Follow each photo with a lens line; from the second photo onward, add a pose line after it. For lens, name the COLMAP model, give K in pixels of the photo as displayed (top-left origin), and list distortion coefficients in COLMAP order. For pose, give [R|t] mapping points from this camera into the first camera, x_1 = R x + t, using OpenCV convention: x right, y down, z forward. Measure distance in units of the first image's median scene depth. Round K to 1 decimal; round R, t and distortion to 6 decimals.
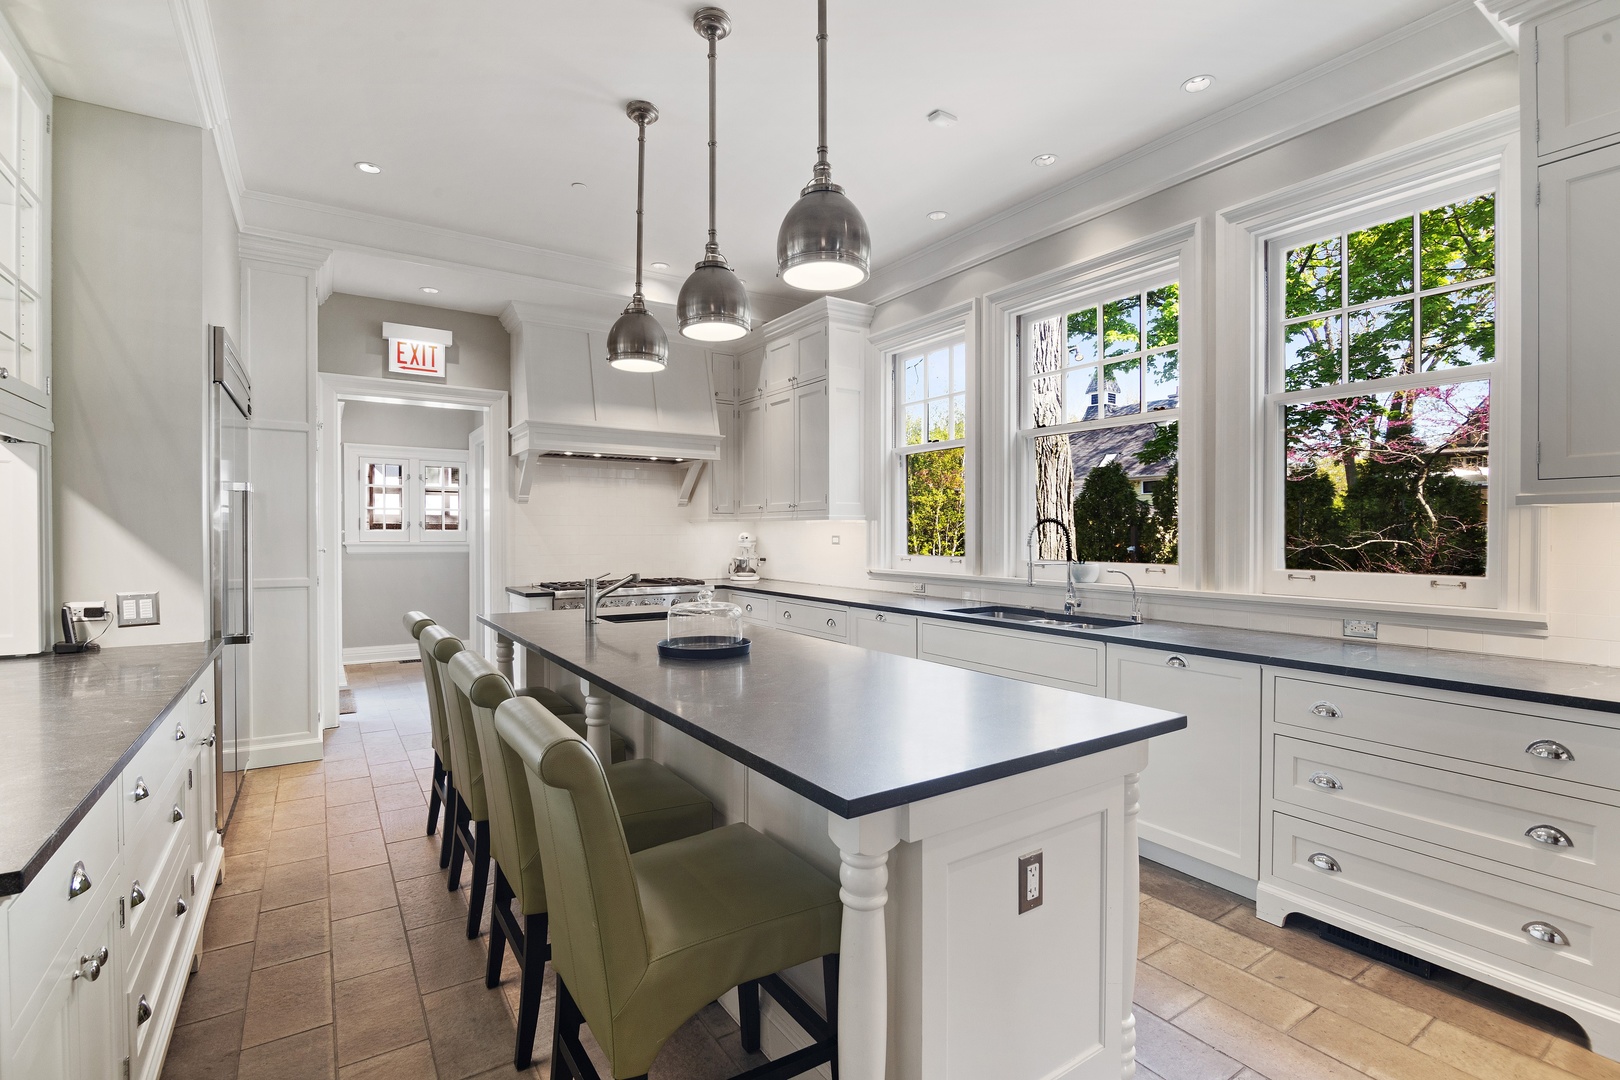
lens RADIAL K [[731.6, 0, 810.0], [0, 731.6, 540.0], [0, 0, 1]] dist [-0.000090, -0.000068]
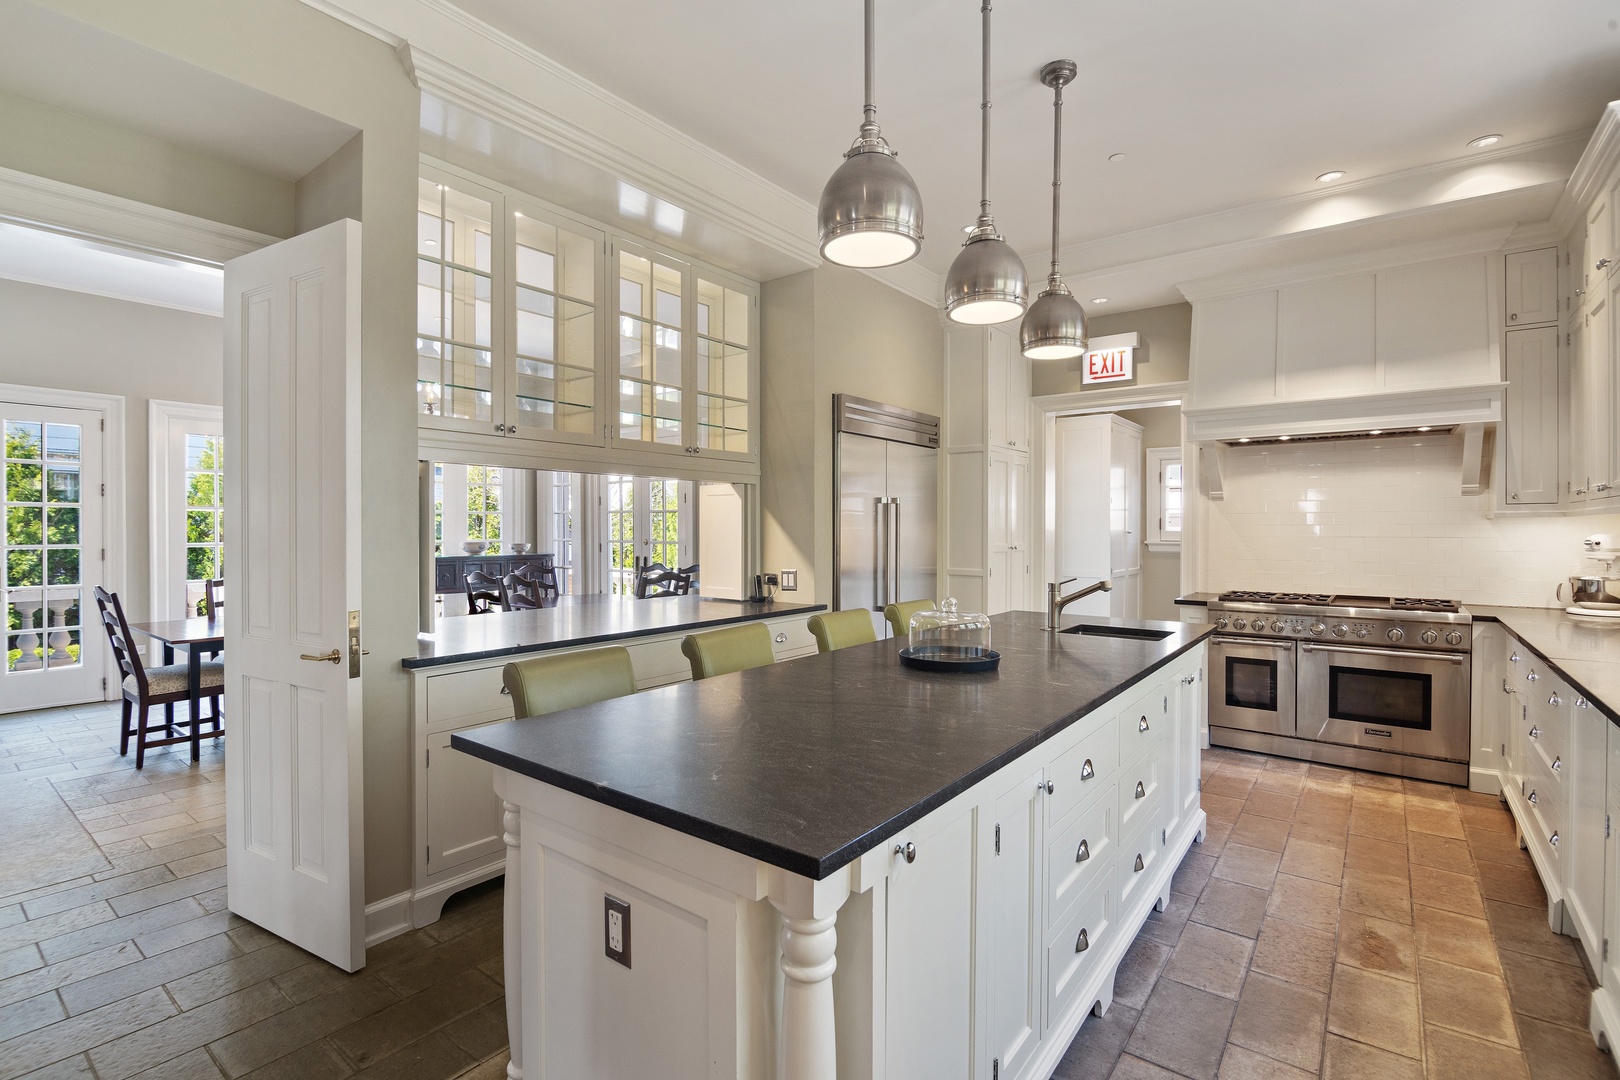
lens RADIAL K [[750.9, 0, 810.0], [0, 750.9, 540.0], [0, 0, 1]] dist [-0.024093, -0.000133]
pose [[0.313349, 0.013557, -0.949541, 0.351499], [-0.010488, 0.999887, 0.010814, -0.007121], [0.949580, 0.006570, 0.313455, 0.265989]]
